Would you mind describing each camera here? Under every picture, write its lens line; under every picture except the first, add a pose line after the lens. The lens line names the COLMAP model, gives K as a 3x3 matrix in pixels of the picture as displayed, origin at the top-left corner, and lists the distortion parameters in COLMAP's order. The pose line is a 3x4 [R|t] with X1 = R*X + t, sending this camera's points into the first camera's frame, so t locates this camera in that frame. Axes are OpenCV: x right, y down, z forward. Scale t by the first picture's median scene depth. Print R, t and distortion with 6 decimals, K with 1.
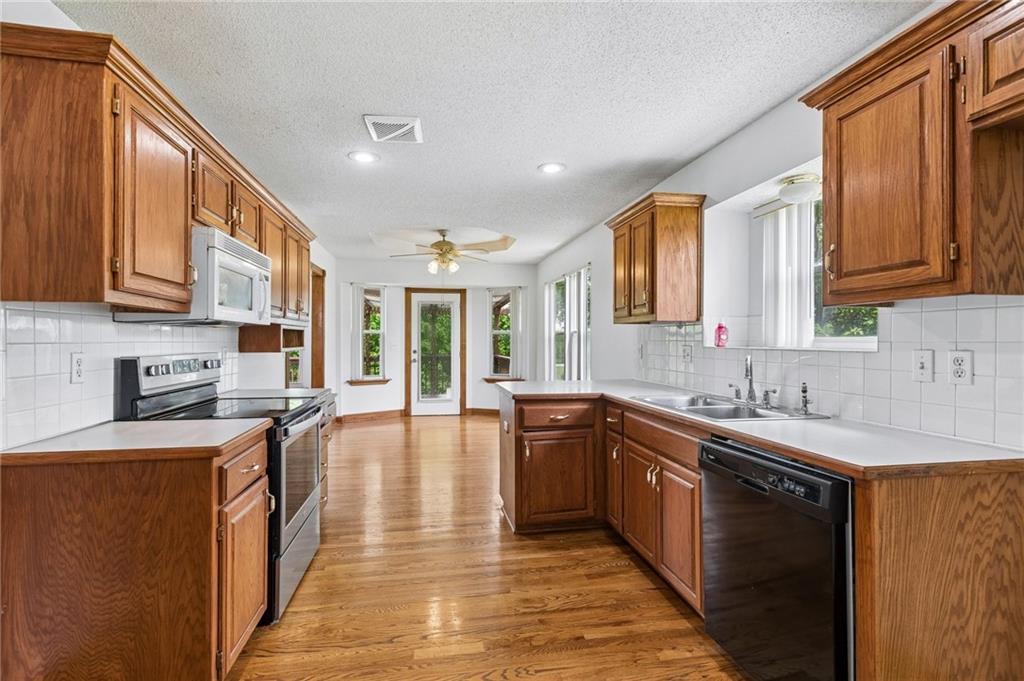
lens RADIAL K [[461.6, 0, 504.1], [0, 461.6, 341.5], [0, 0, 1]] dist [-0.000686, 0.000841]
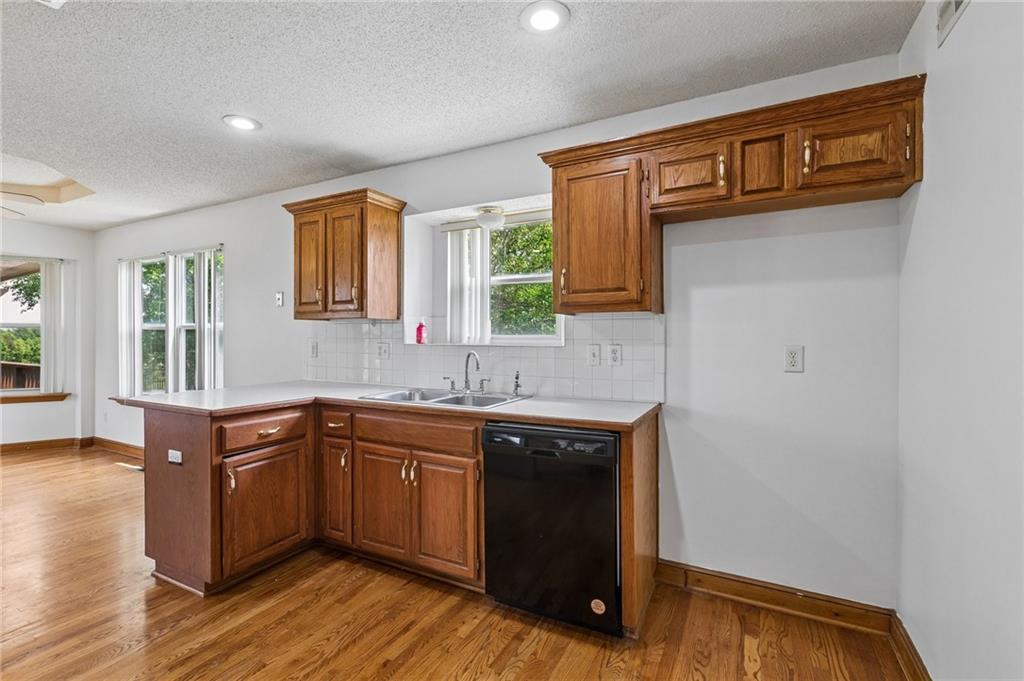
lens RADIAL K [[461.6, 0, 505.2], [0, 461.6, 337.4], [0, 0, 1]] dist [-0.000686, 0.000841]
pose [[0.616948, 0.000214, 0.787004, -0.295582], [0.000702, 0.999999, -0.000822, -0.002850], [-0.787004, 0.001060, 0.616947, 0.176475]]
